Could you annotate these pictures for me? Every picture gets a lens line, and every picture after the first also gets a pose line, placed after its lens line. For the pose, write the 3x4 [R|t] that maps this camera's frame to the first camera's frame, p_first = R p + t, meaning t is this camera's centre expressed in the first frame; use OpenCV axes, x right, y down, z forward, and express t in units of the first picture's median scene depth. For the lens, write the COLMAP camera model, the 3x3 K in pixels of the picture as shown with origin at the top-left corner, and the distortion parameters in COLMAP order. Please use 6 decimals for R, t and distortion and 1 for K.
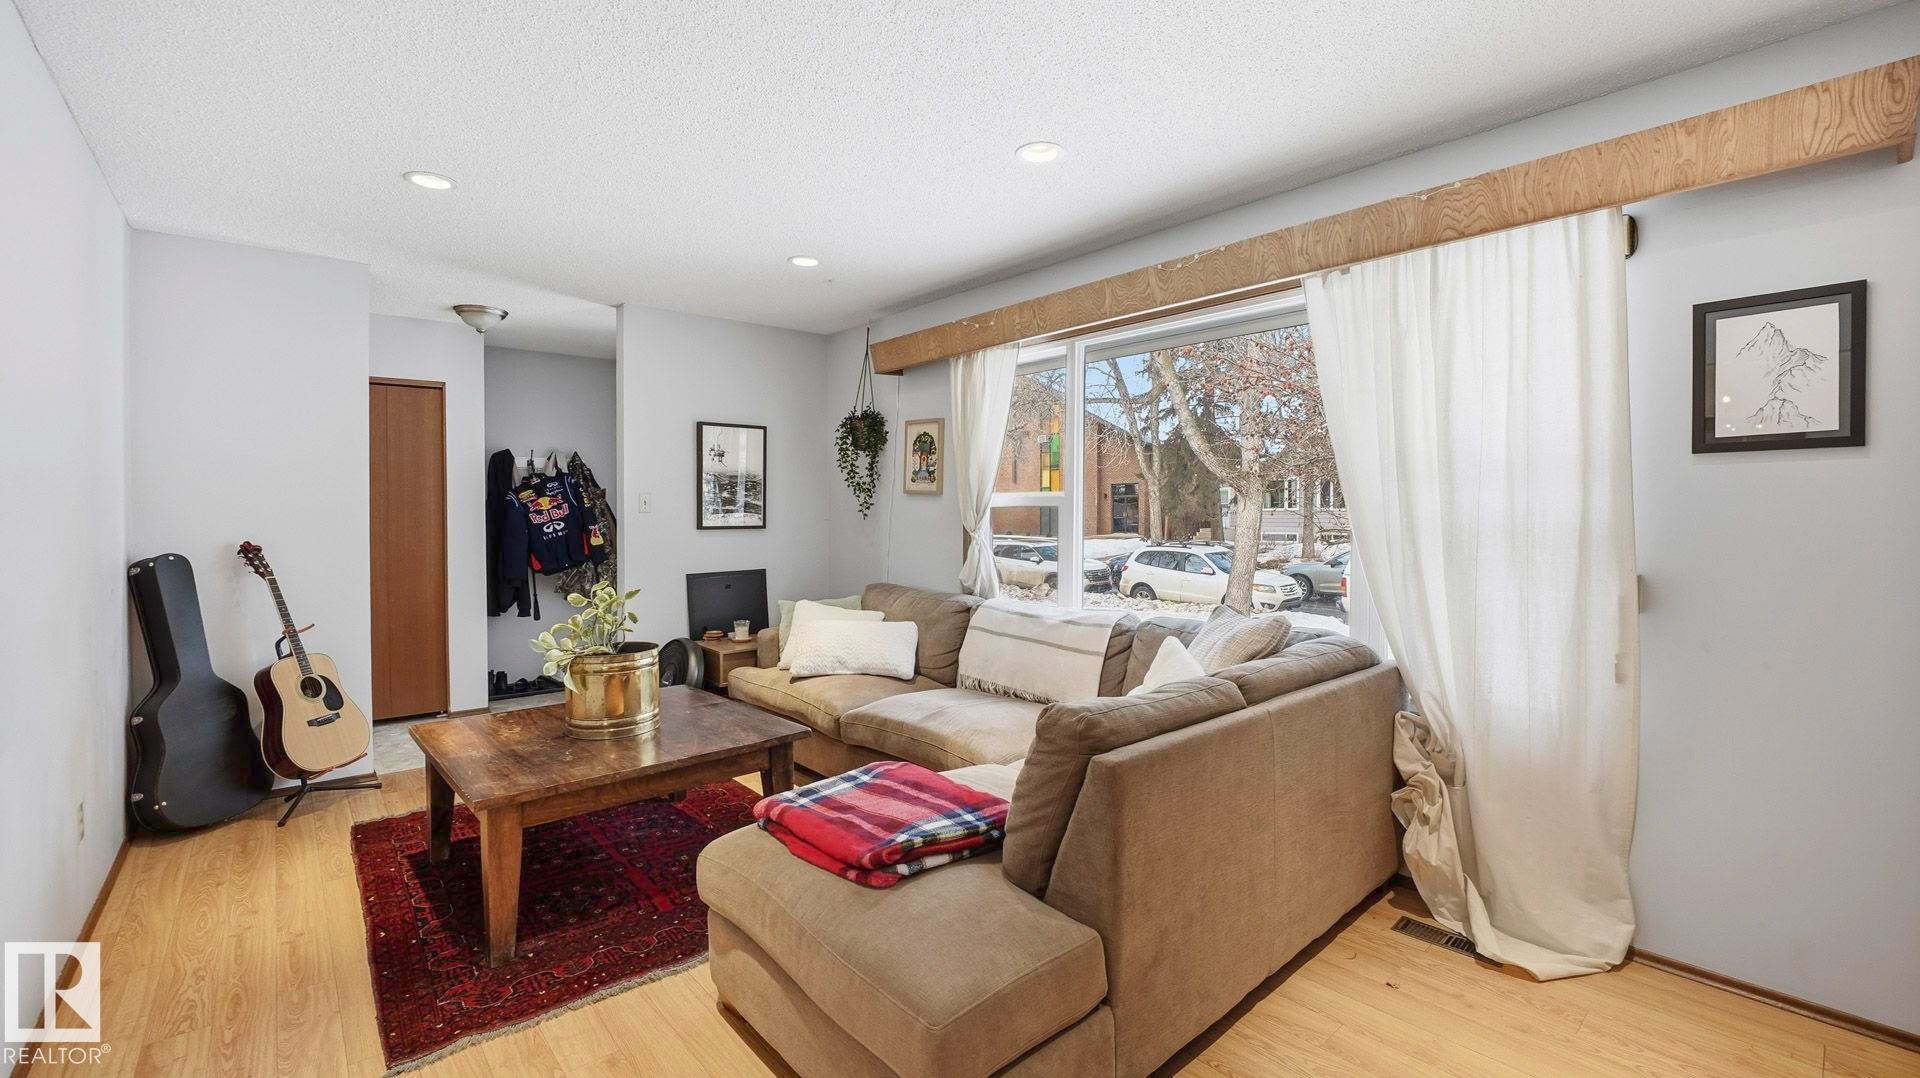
lens RADIAL K [[793.6, 0, 976.5], [0, 793.6, 532.3], [0, 0, 1]] dist [-0.023322, 0.000931]
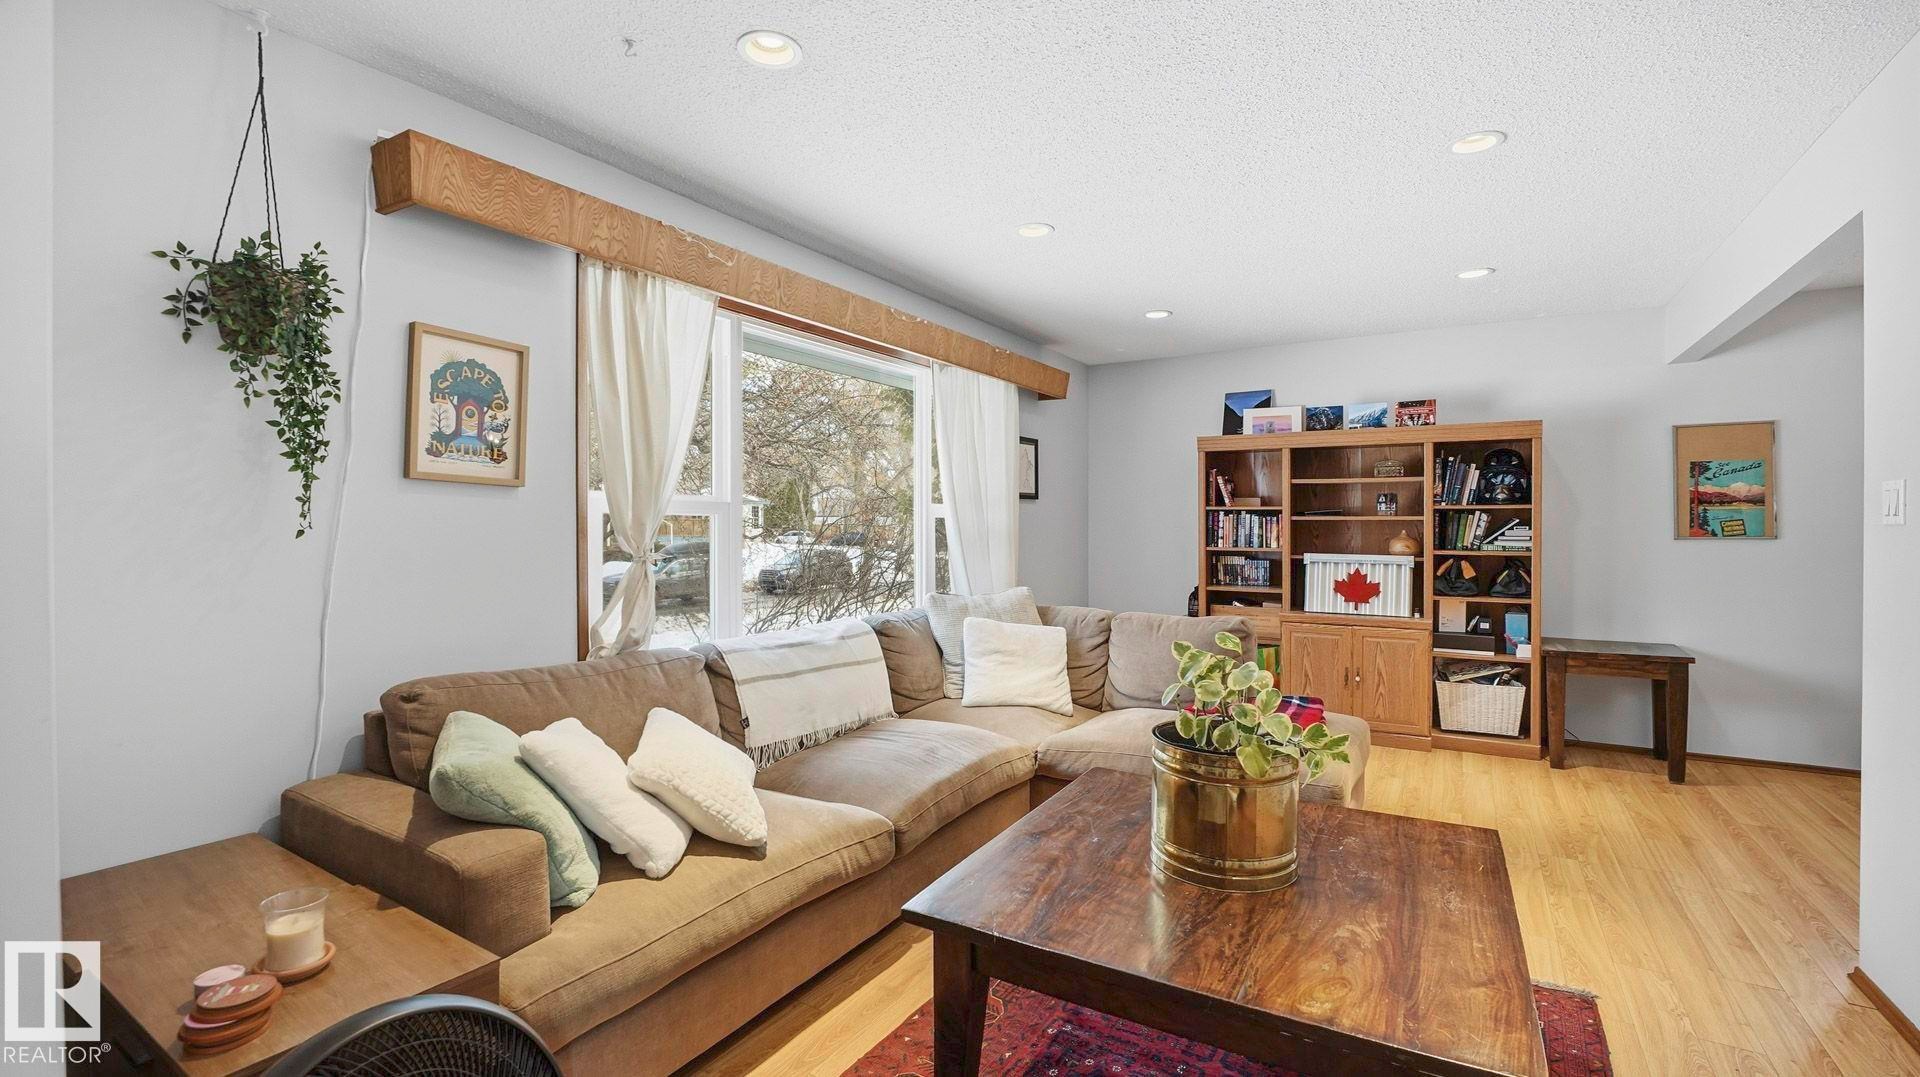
lens RADIAL K [[793.6, 0, 975.5], [0, 793.6, 530.7], [0, 0, 1]] dist [-0.023322, 0.000931]
pose [[-0.276752, -0.003994, 0.960933, -0.760674], [0.025804, 0.999600, 0.011587, -0.019451], [-0.960595, 0.028003, -0.276538, 1.002687]]
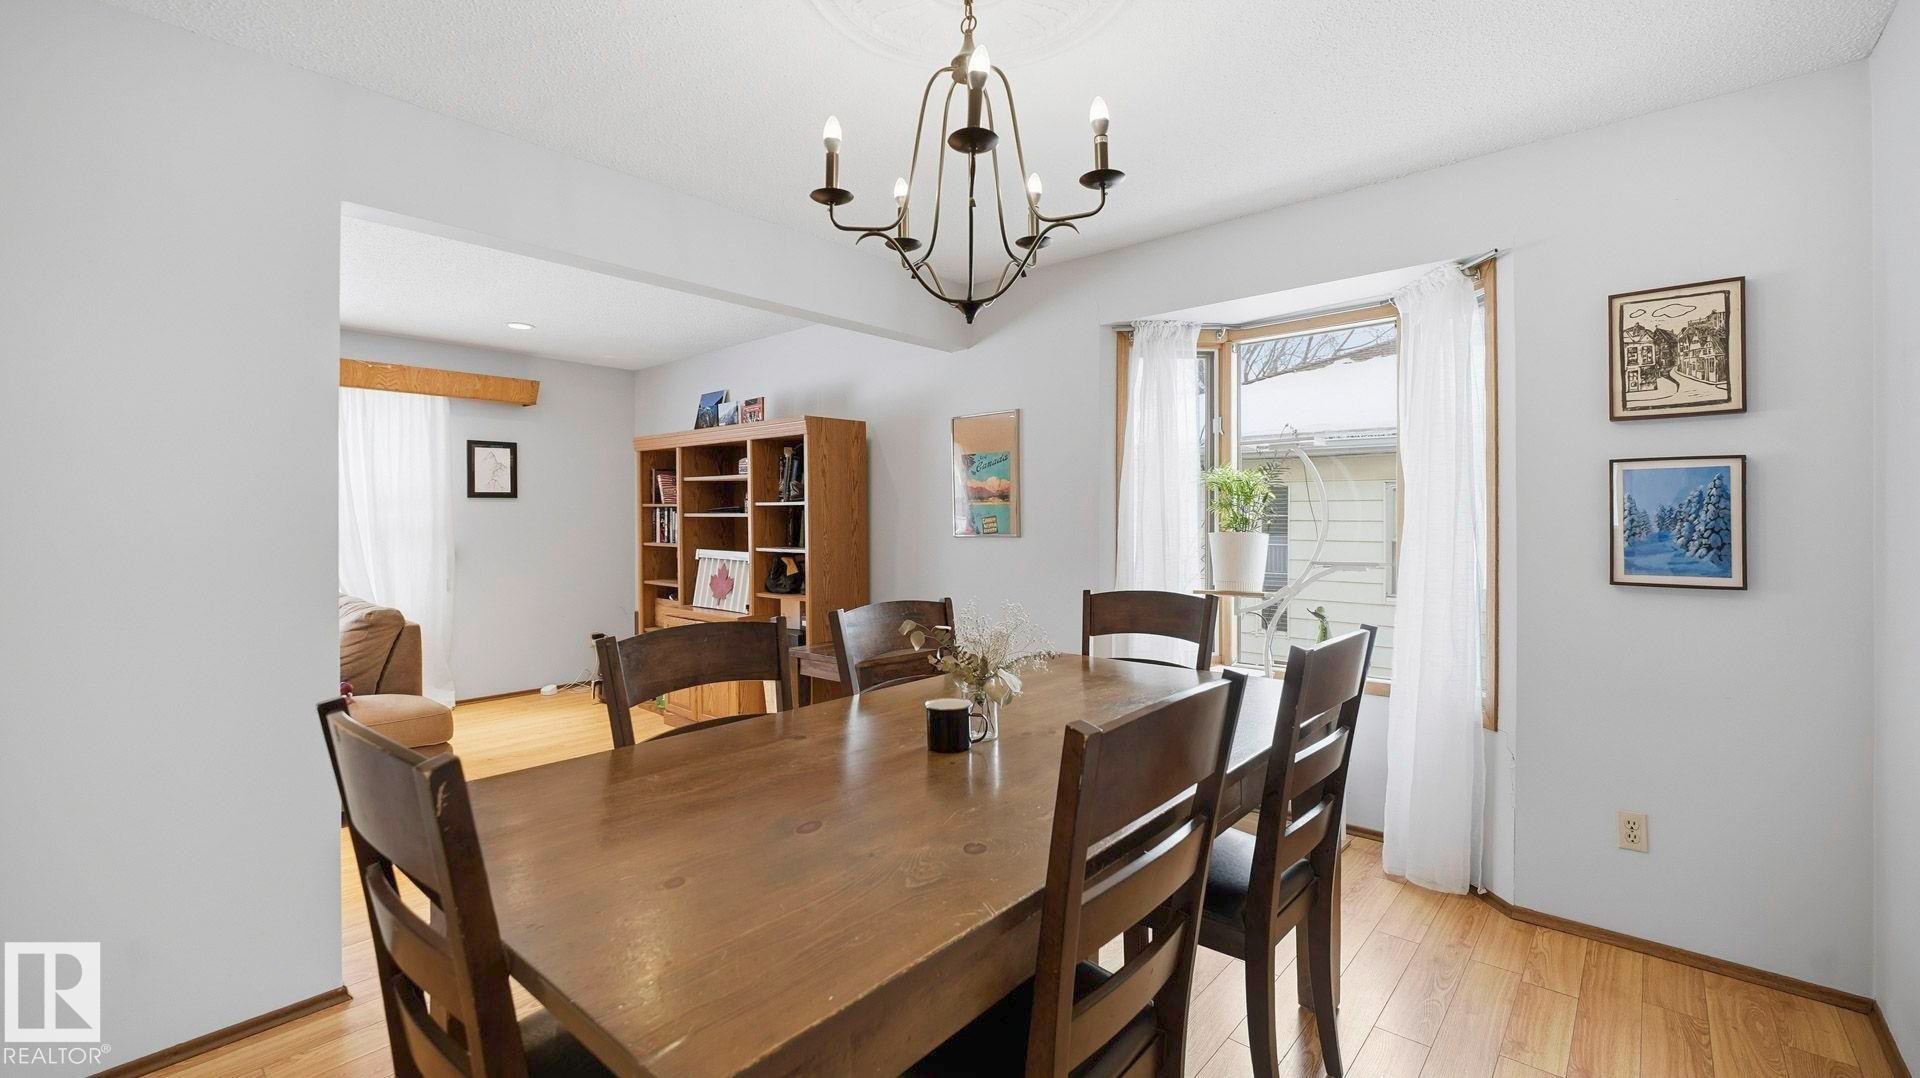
lens RADIAL K [[793.6, 0, 952.4], [0, 793.6, 524.8], [0, 0, 1]] dist [-0.023322, 0.000931]
pose [[-0.102957, -0.003147, 0.994681, -1.040428], [0.026080, 0.999643, 0.005862, 0.009280], [-0.994344, 0.026545, -0.102838, -0.185622]]
